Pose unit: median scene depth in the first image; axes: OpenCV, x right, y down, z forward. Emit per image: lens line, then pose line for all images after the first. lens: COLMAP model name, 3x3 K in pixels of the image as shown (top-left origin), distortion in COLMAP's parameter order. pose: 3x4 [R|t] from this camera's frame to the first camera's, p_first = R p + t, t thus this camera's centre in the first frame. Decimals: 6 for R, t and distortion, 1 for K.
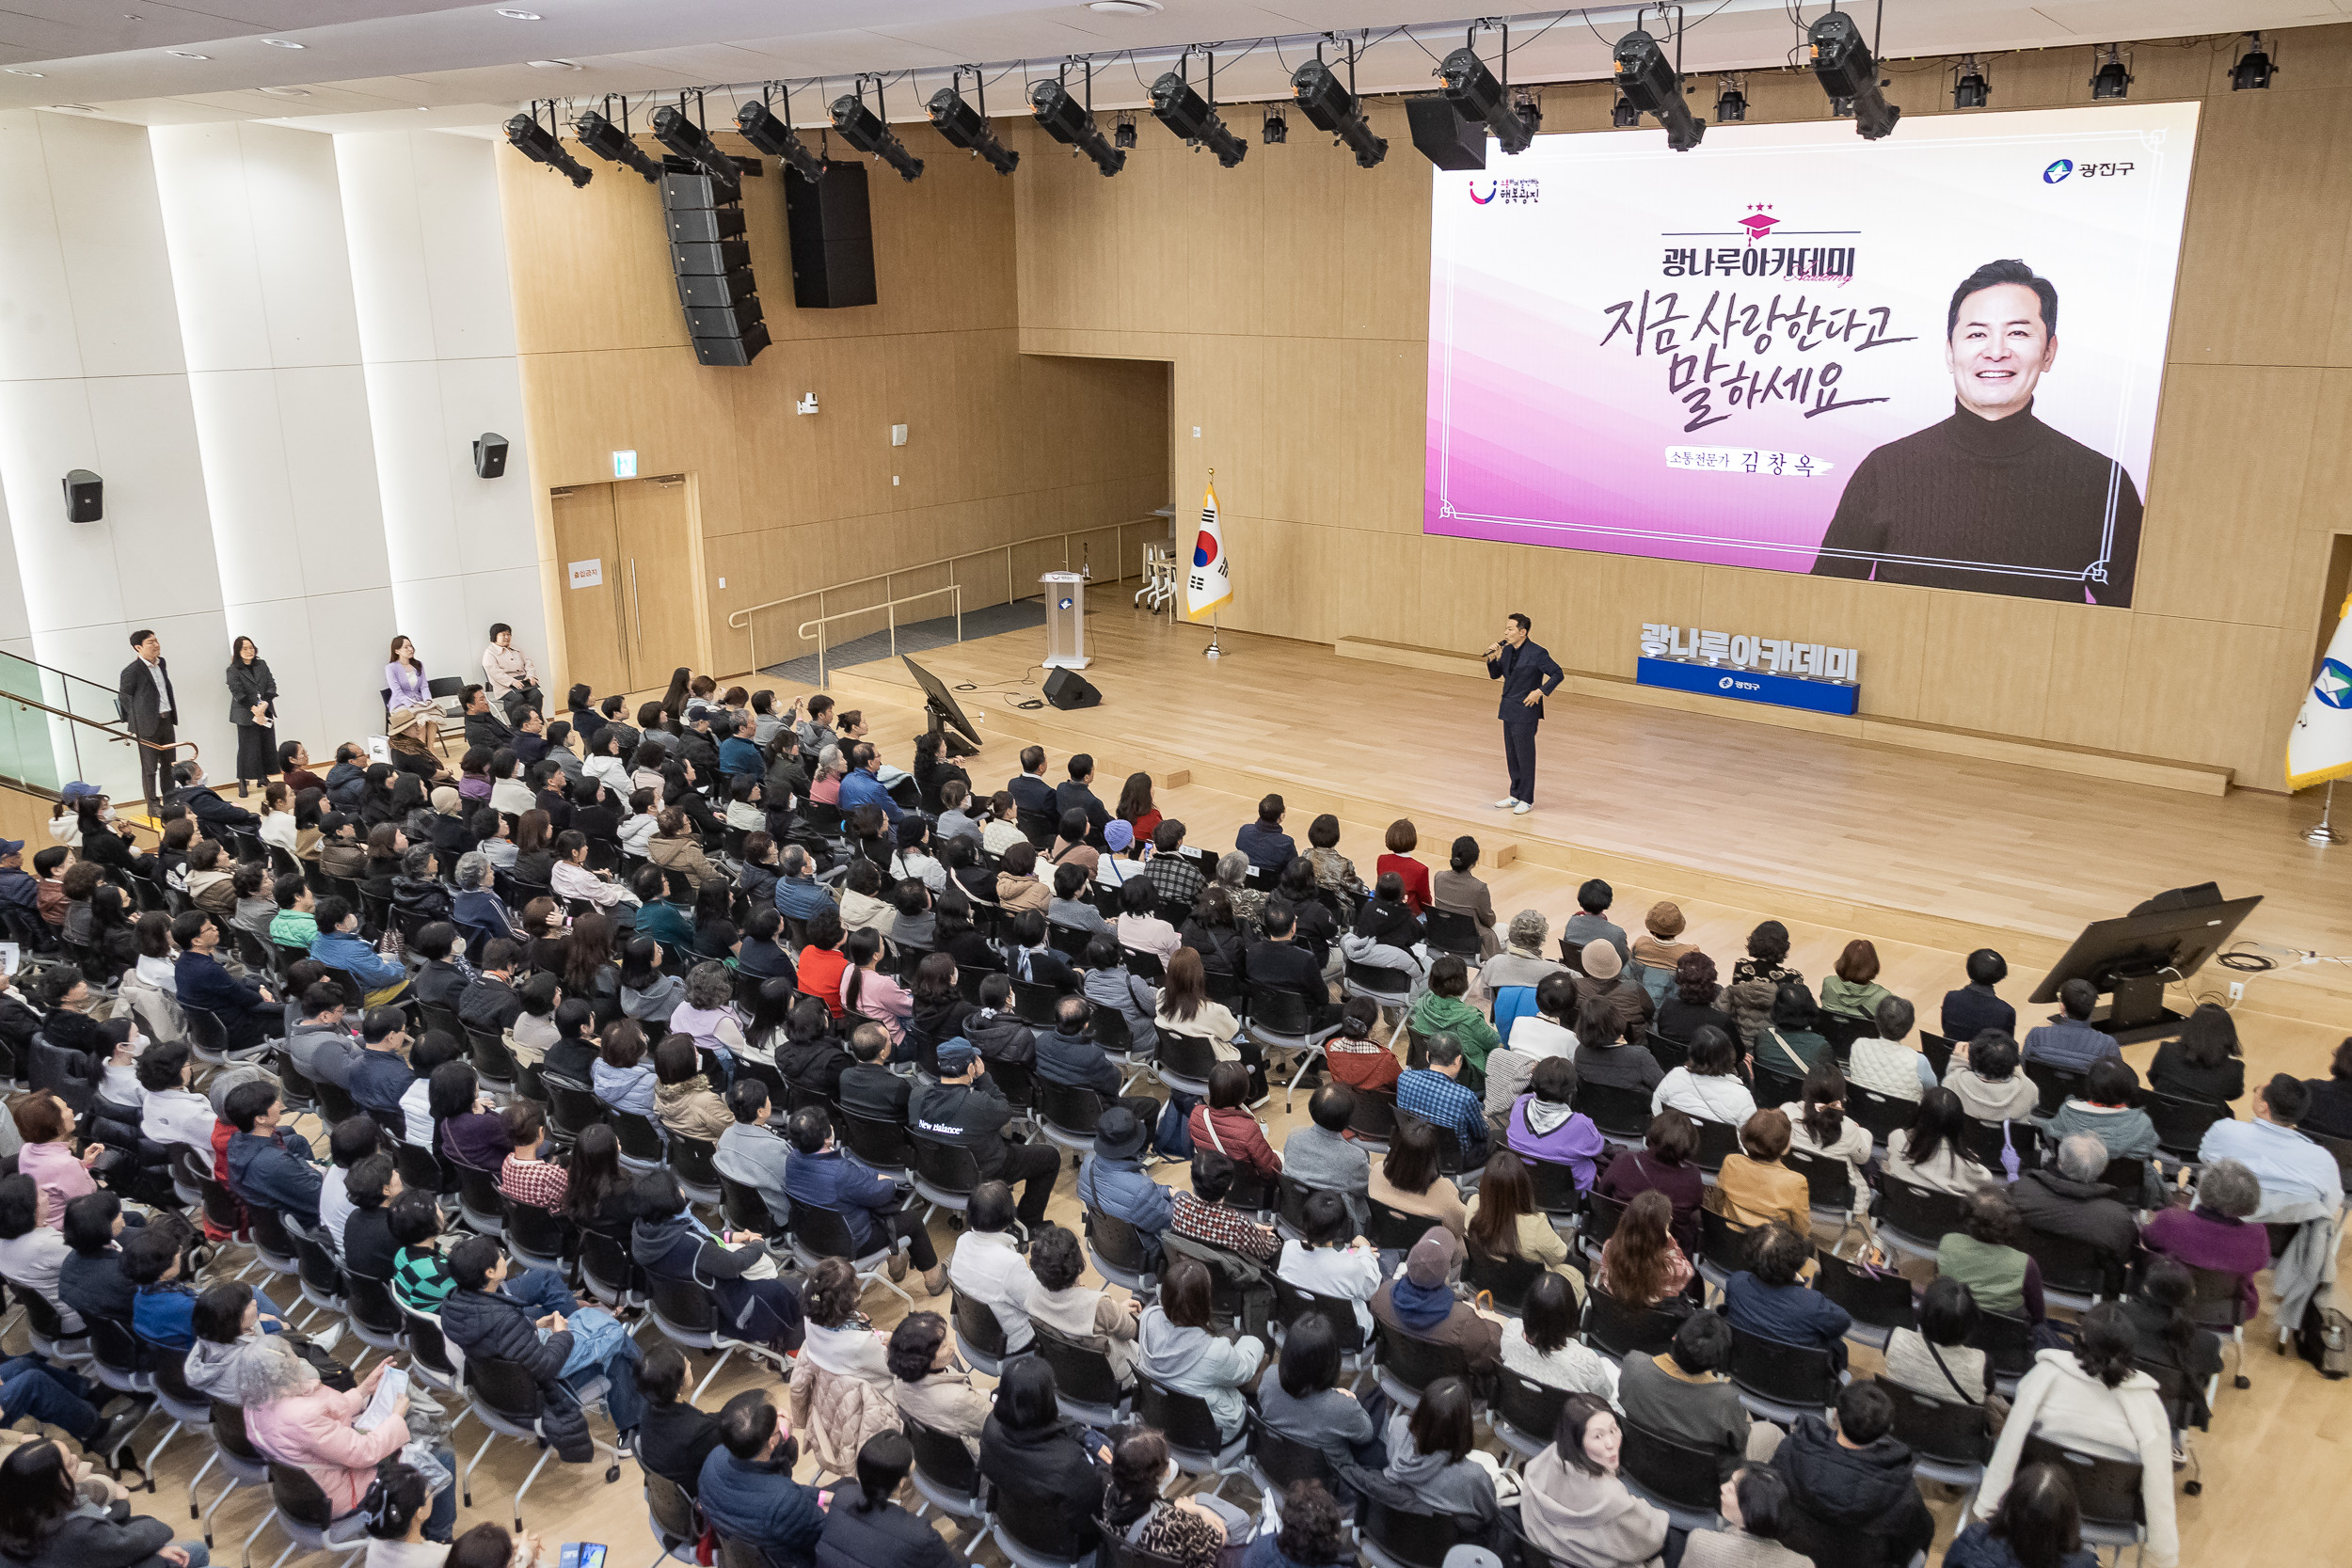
lens RADIAL K [[1884.9, 0, 1159.1], [0, 1884.9, 798.3], [0, 0, 1]] dist [-0.001166, 0.017377]
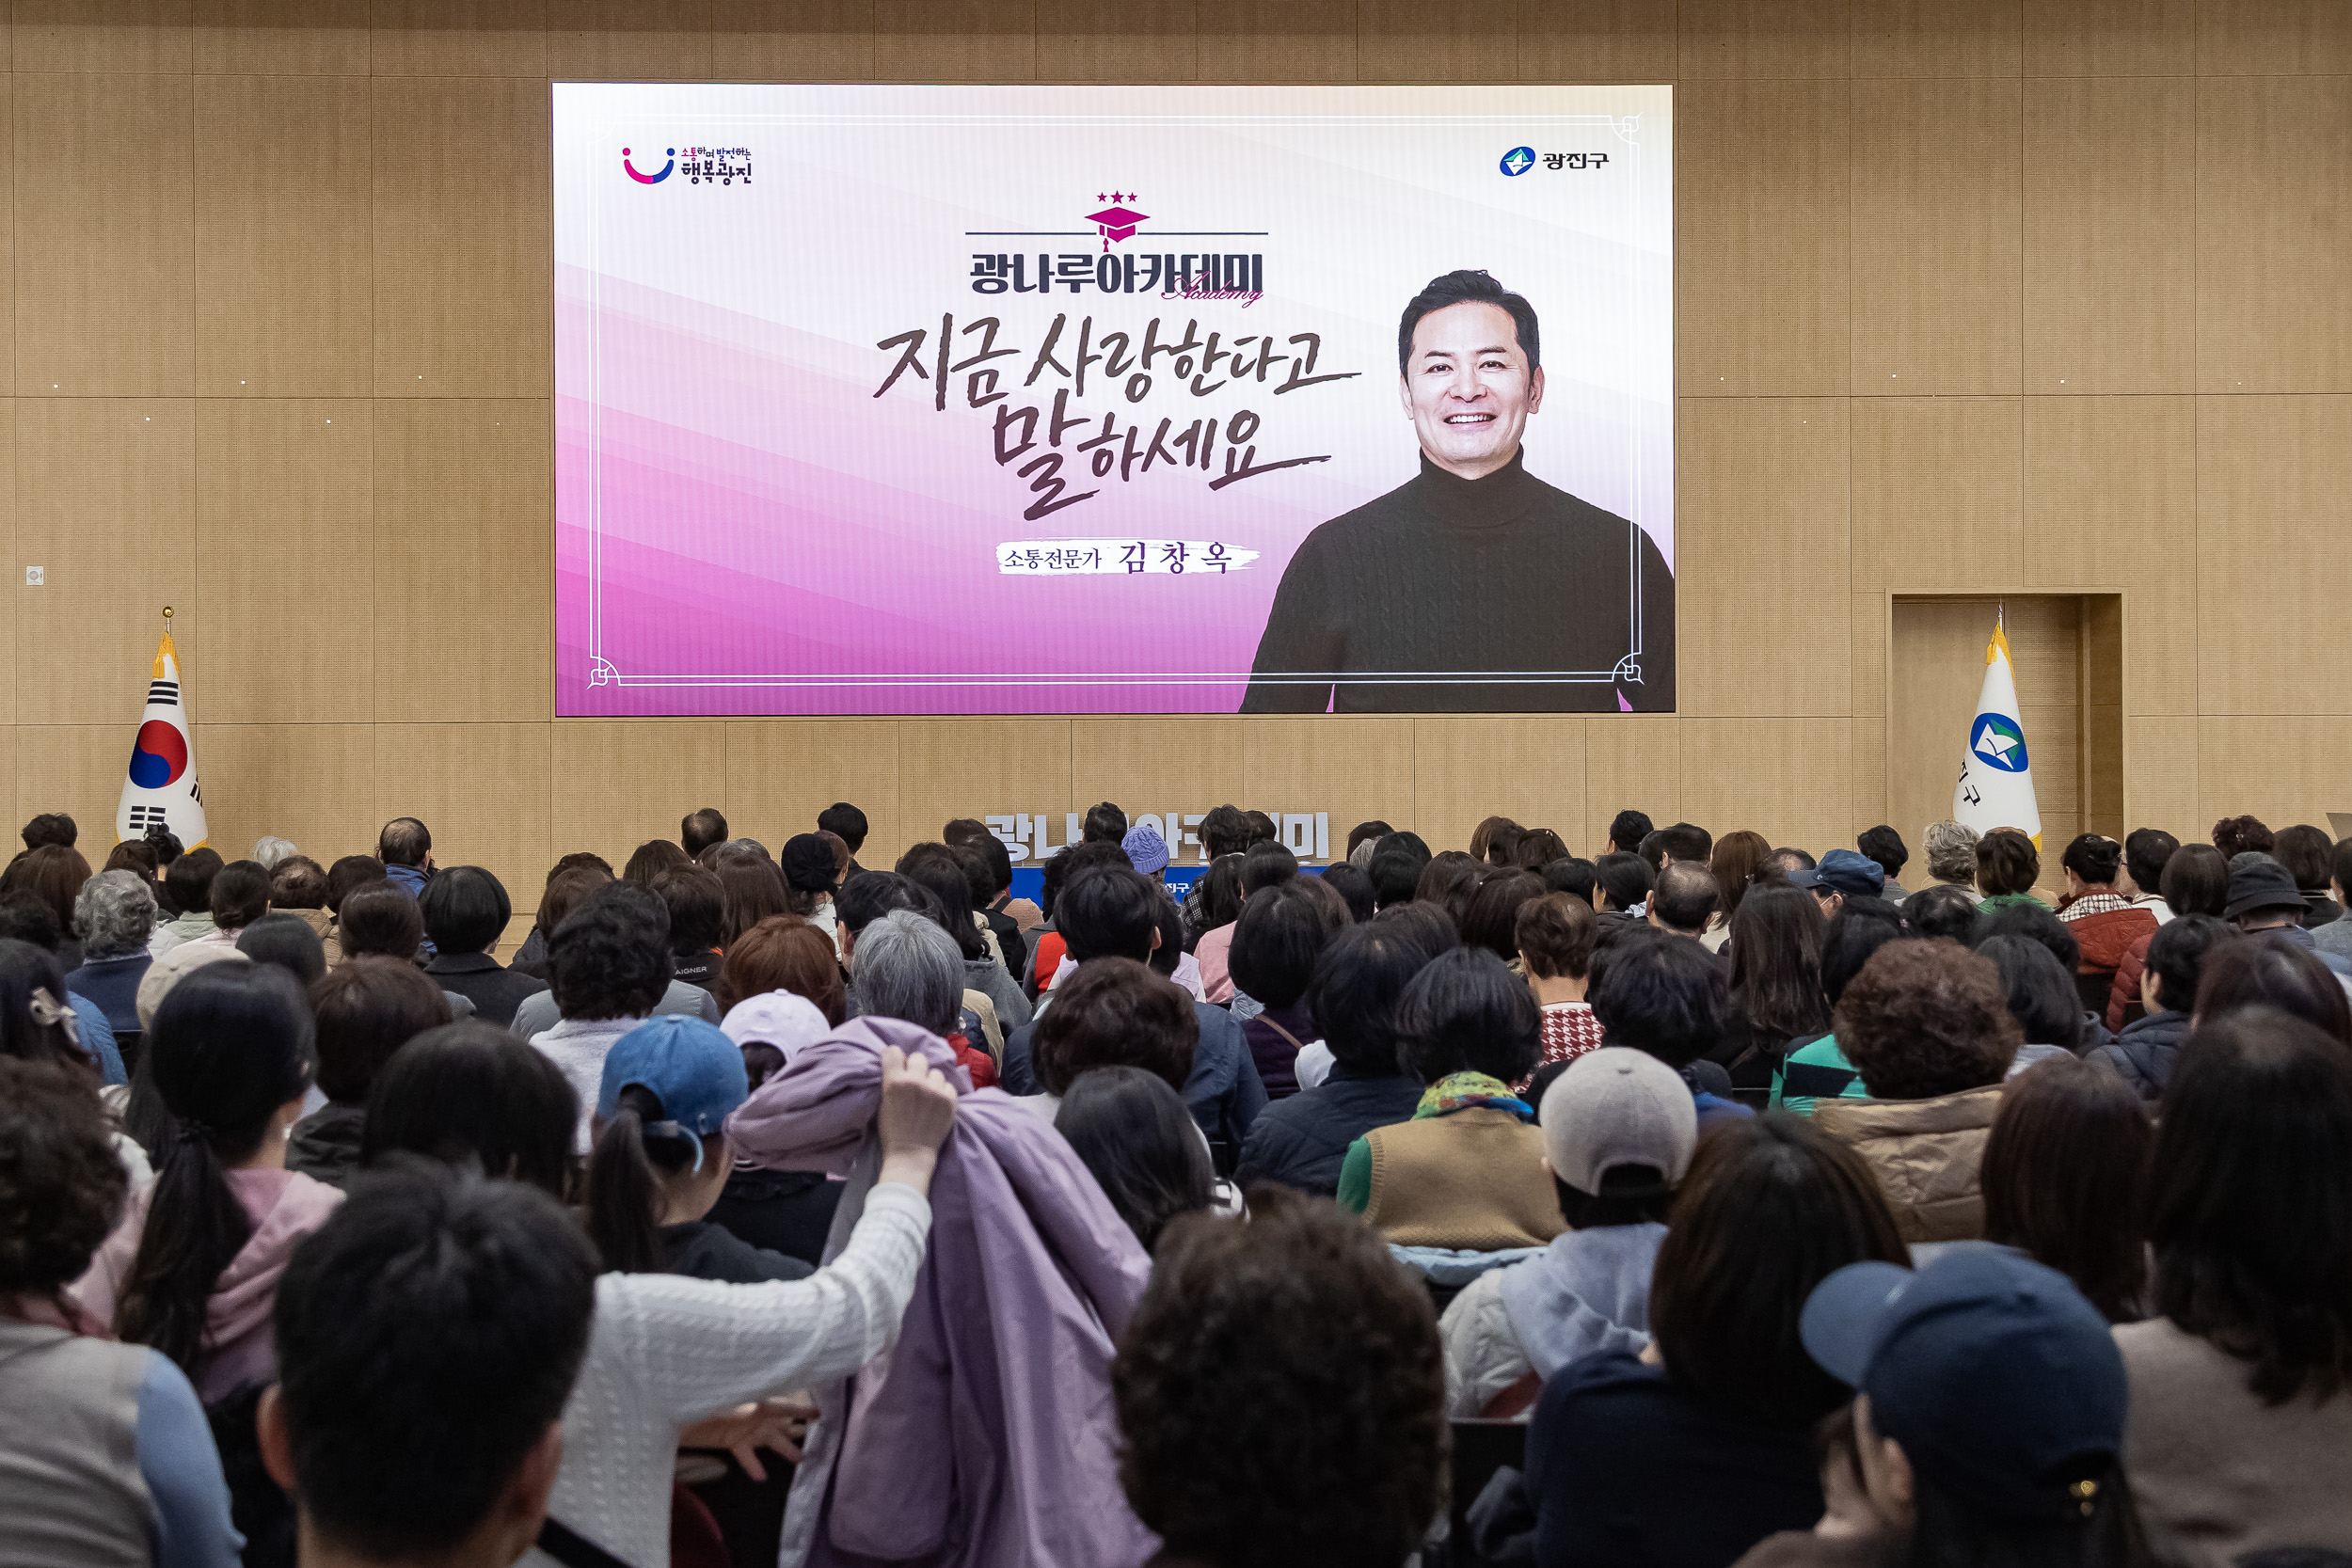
lens RADIAL K [[2795.6, 0, 1238.6], [0, 2795.6, 709.8], [0, 0, 1]] dist [0.083346, 0.000000]
pose [[0.742062, 0.017869, 0.670093, -0.332041], [0.184406, 0.955633, -0.229695, 0.111841], [-0.644468, 0.294017, 0.705844, 0.285905]]
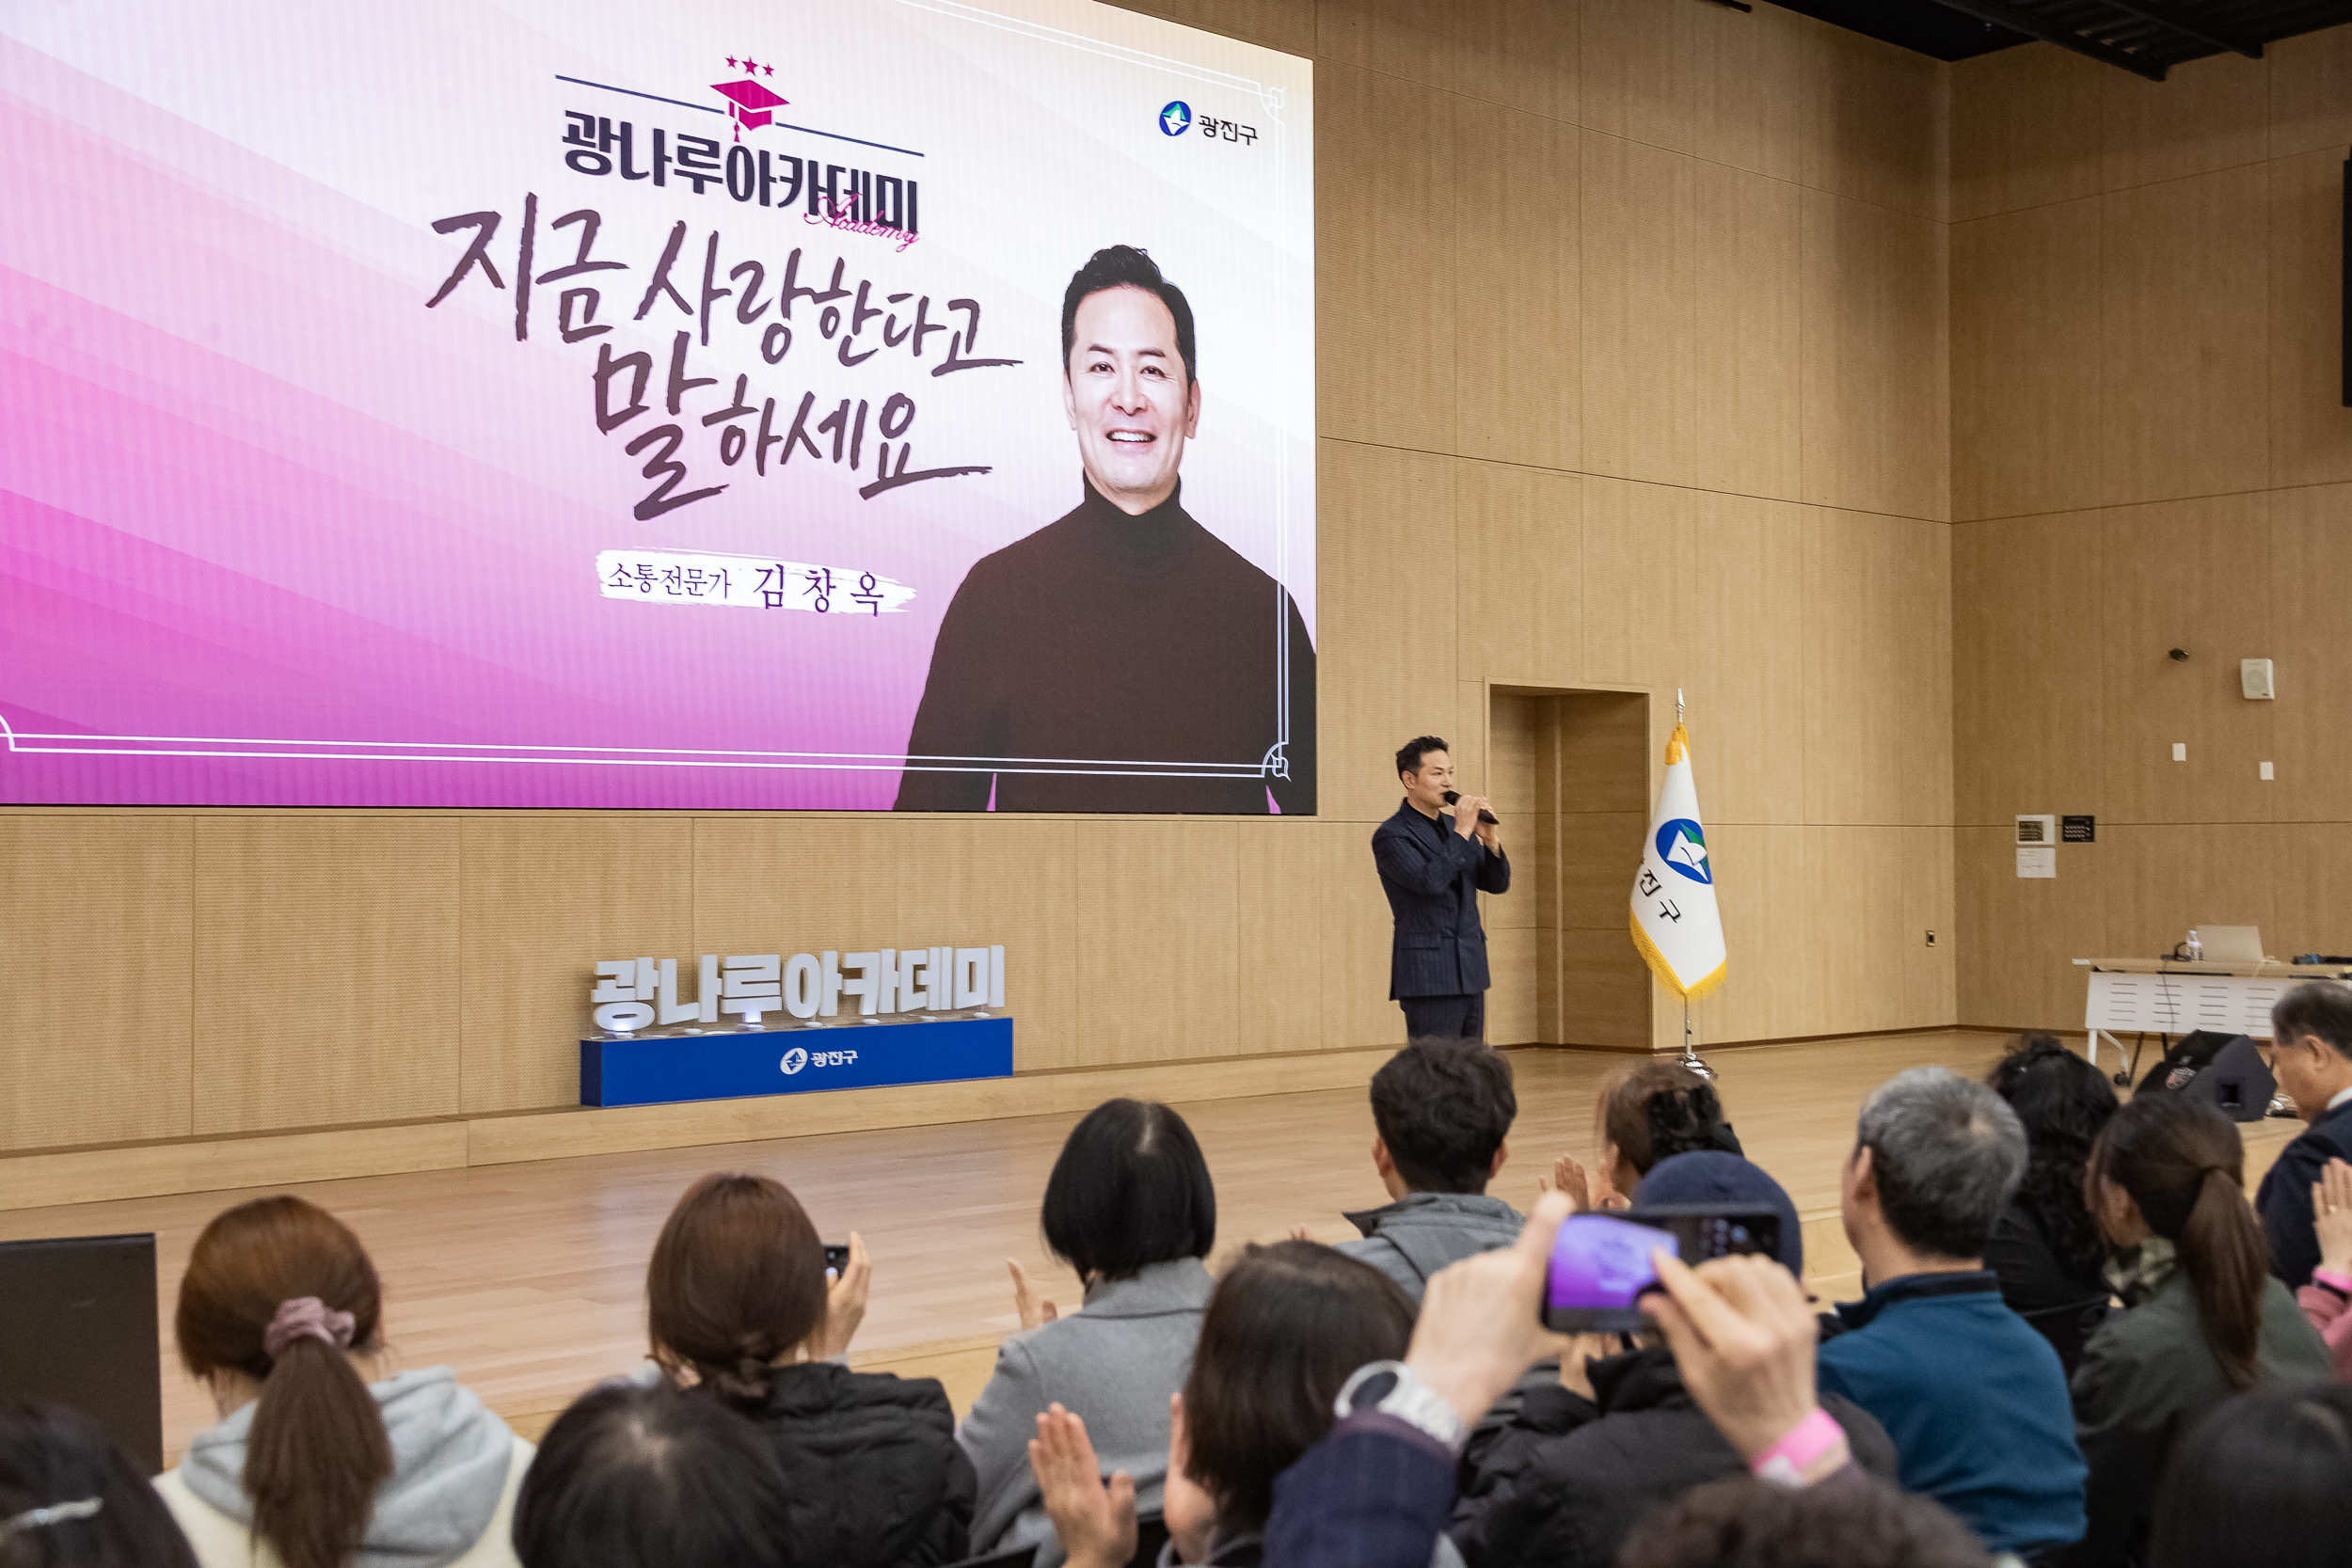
lens RADIAL K [[2795.6, 0, 1171.4], [0, 2795.6, 787.0], [0, 0, 1]] dist [0.083346, 0.000000]
pose [[0.101263, 0.034851, 0.994249, -0.374325], [0.283224, 0.957022, -0.062392, -0.058618], [-0.953693, 0.287913, 0.087040, 0.864165]]
